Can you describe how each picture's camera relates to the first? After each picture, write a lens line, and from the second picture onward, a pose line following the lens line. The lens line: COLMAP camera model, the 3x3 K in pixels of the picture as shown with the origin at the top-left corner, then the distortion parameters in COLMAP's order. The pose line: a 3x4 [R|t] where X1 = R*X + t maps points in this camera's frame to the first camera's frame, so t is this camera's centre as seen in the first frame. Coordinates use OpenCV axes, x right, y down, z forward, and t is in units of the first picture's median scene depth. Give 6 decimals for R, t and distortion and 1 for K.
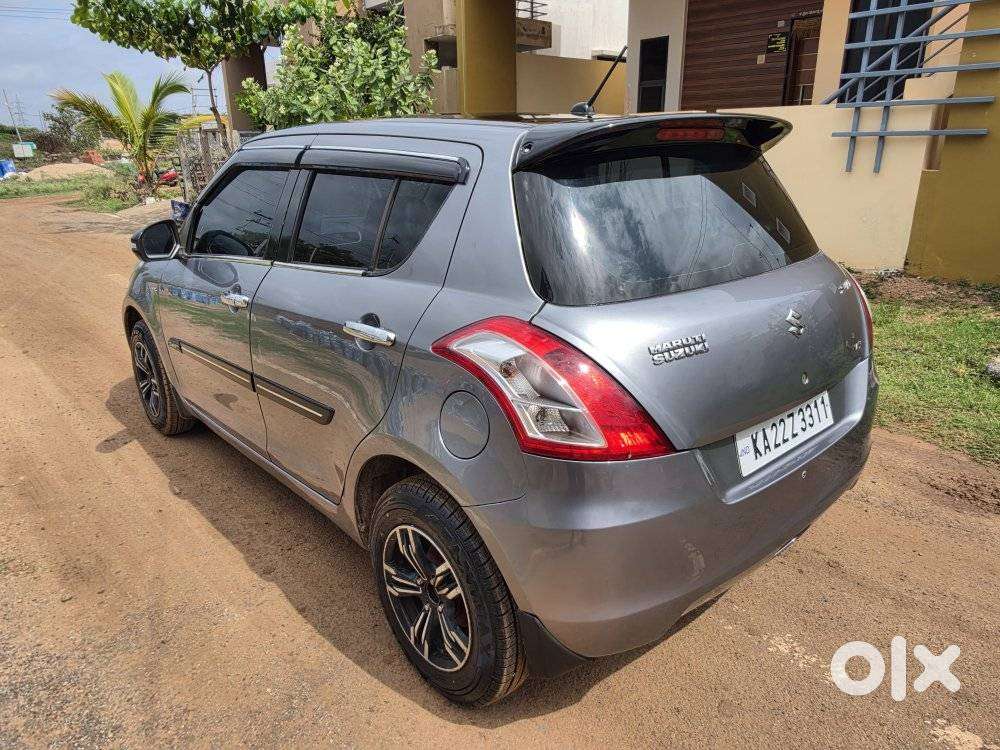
lens RADIAL K [[684.8, 0, 506.2], [0, 684.8, 371.7], [0, 0, 1]] dist [0.012123, -0.007724]
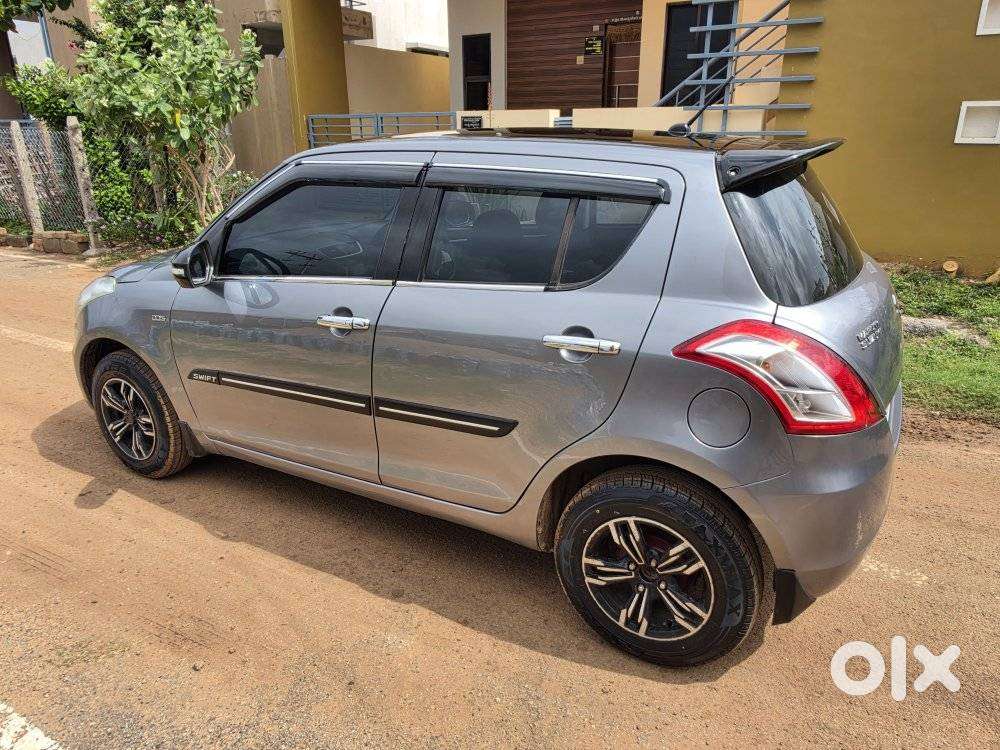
lens RADIAL K [[684.8, 0, 506.2], [0, 684.8, 374.8], [0, 0, 1]] dist [0.012123, -0.007724]
pose [[0.948447, -0.102921, 0.299759, -0.398290], [0.097112, 0.994684, 0.034258, -0.036166], [-0.301691, -0.003381, 0.953400, 0.011986]]
